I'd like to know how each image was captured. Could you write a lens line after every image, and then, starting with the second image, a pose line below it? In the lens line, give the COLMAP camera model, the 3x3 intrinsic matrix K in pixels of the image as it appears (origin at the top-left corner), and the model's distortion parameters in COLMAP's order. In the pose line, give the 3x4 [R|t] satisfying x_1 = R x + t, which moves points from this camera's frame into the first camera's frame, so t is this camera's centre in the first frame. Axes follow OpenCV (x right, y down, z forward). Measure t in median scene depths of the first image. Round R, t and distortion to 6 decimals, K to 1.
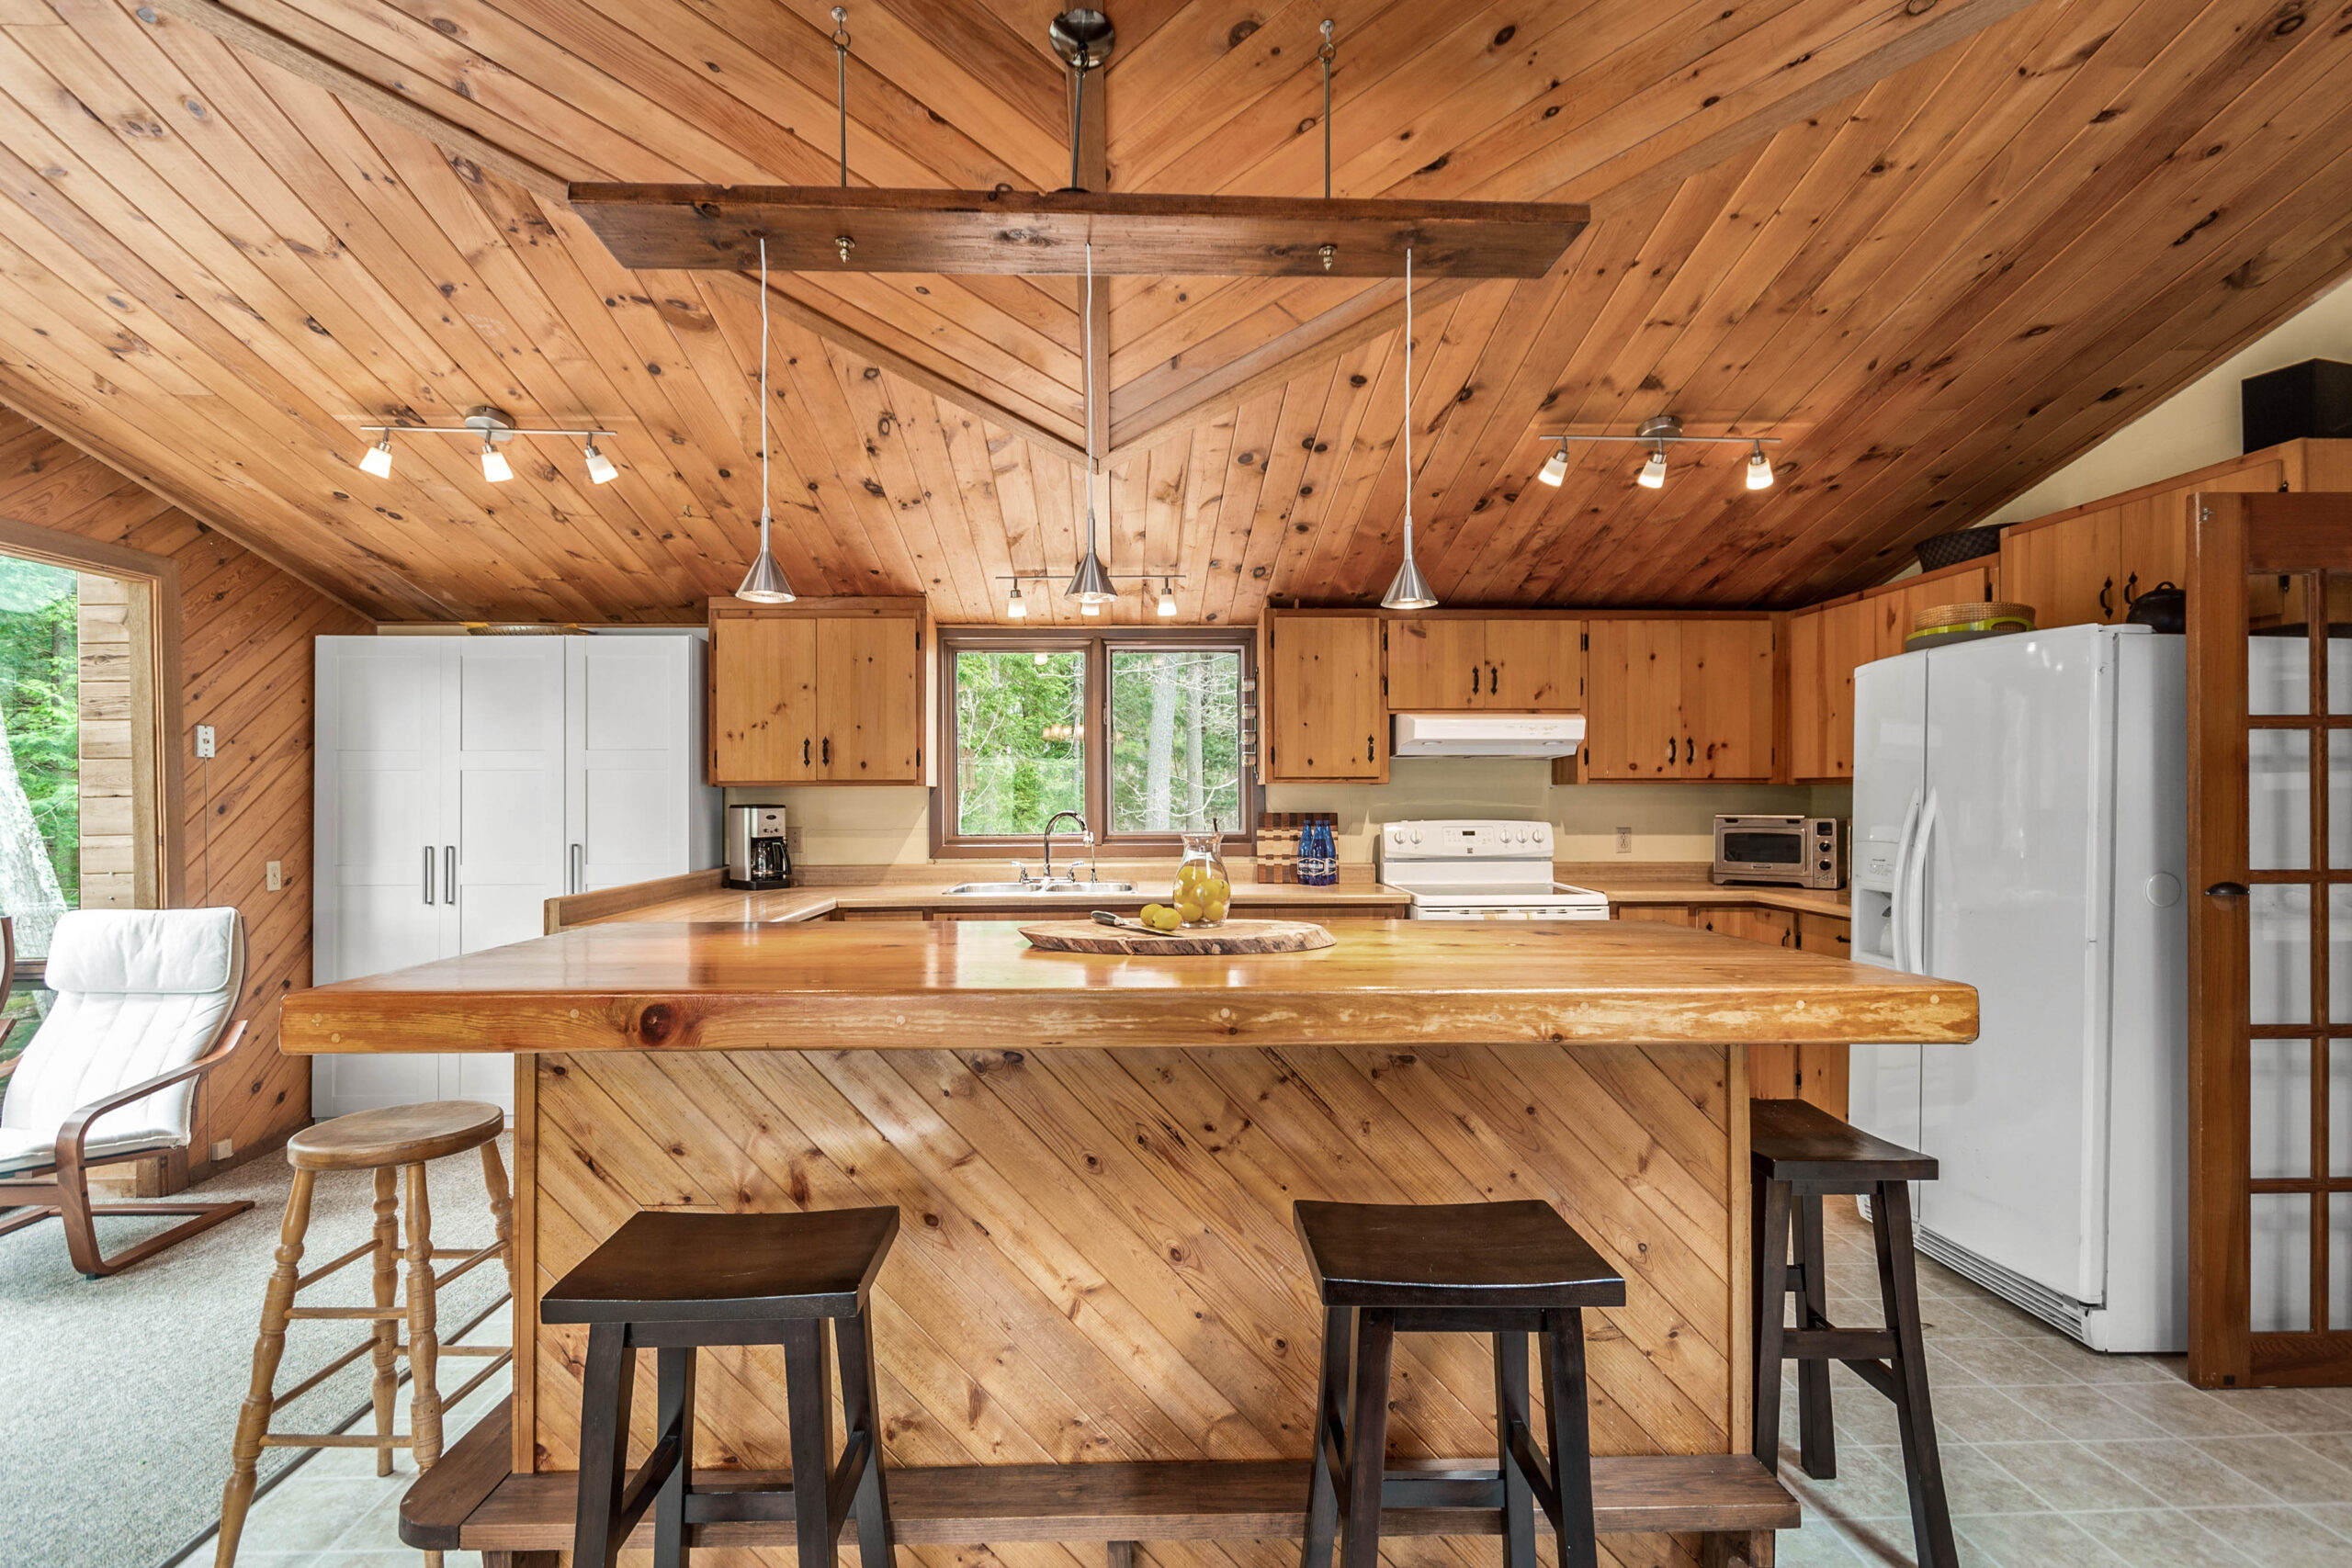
lens RADIAL K [[1128.7, 0, 1145.9], [0, 1128.7, 806.2], [0, 0, 1]] dist [0.005547, -0.003462]
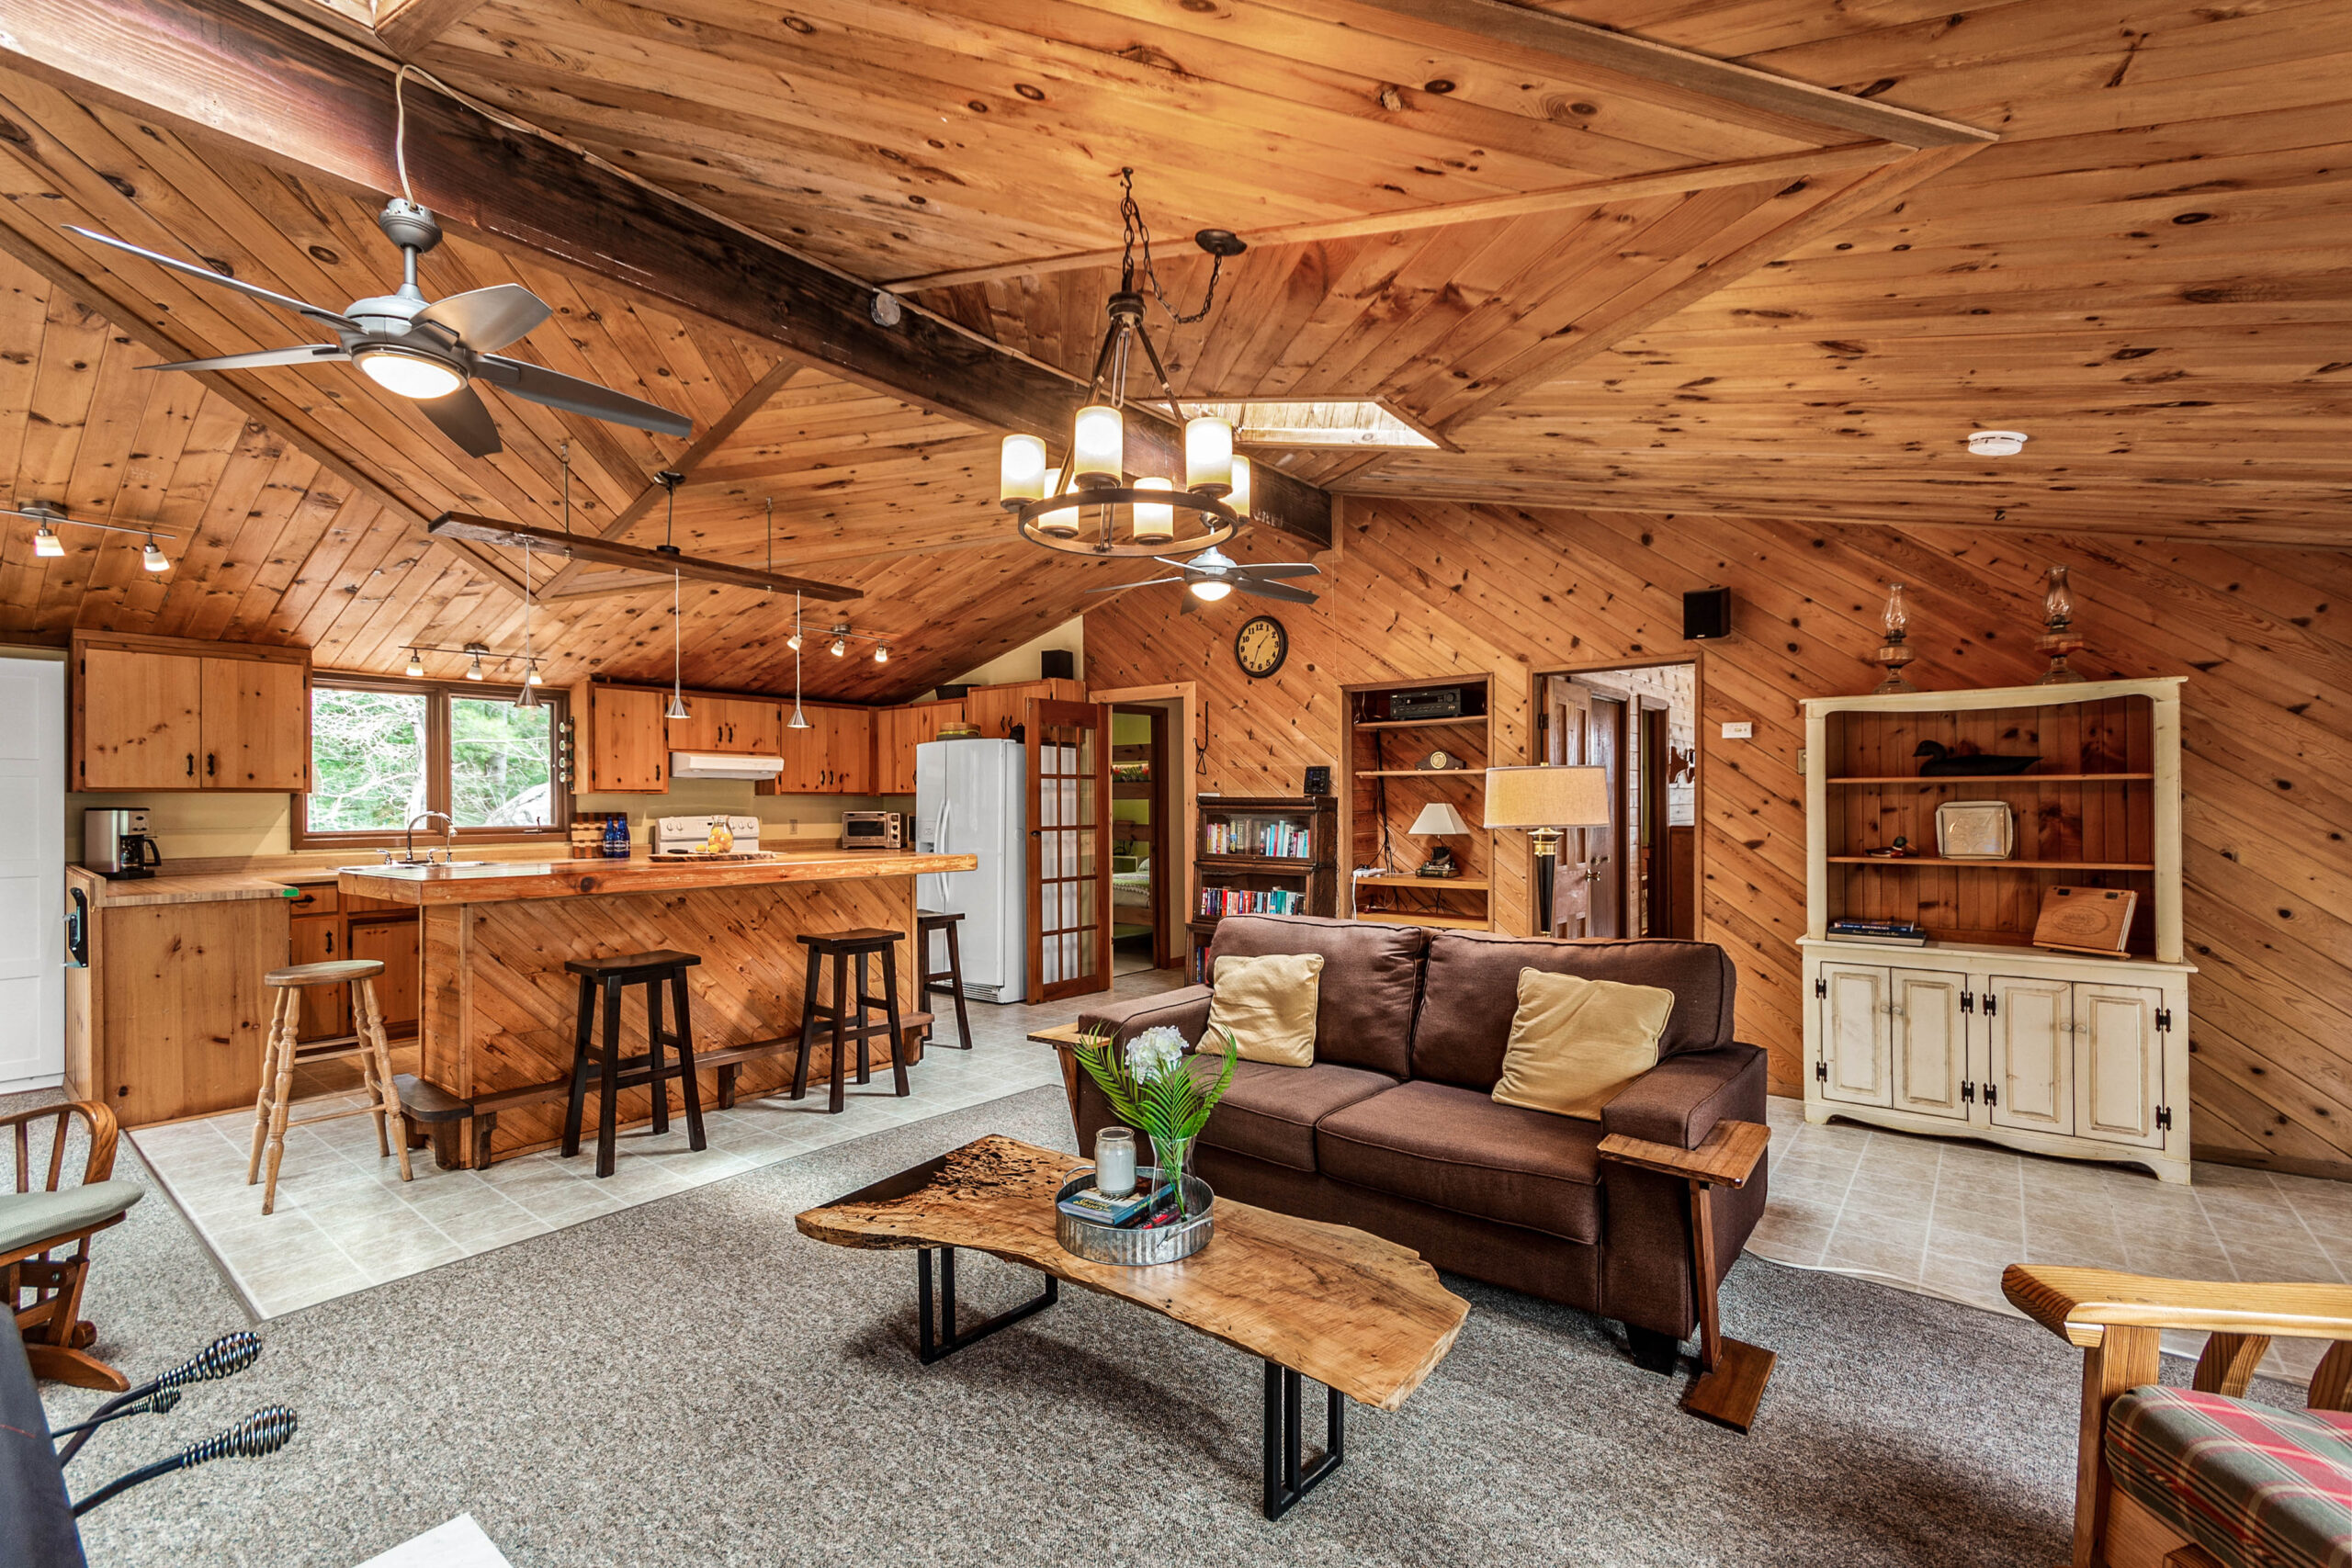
lens RADIAL K [[1034.8, 0, 1146.6], [0, 1034.8, 793.4], [0, 0, 1]] dist [0.007623, -0.003163]
pose [[0.663509, 0.008002, 0.748126, -0.475253], [0.007084, 0.999831, -0.016976, 0.010143], [-0.748135, 0.016563, 0.663340, -0.550004]]
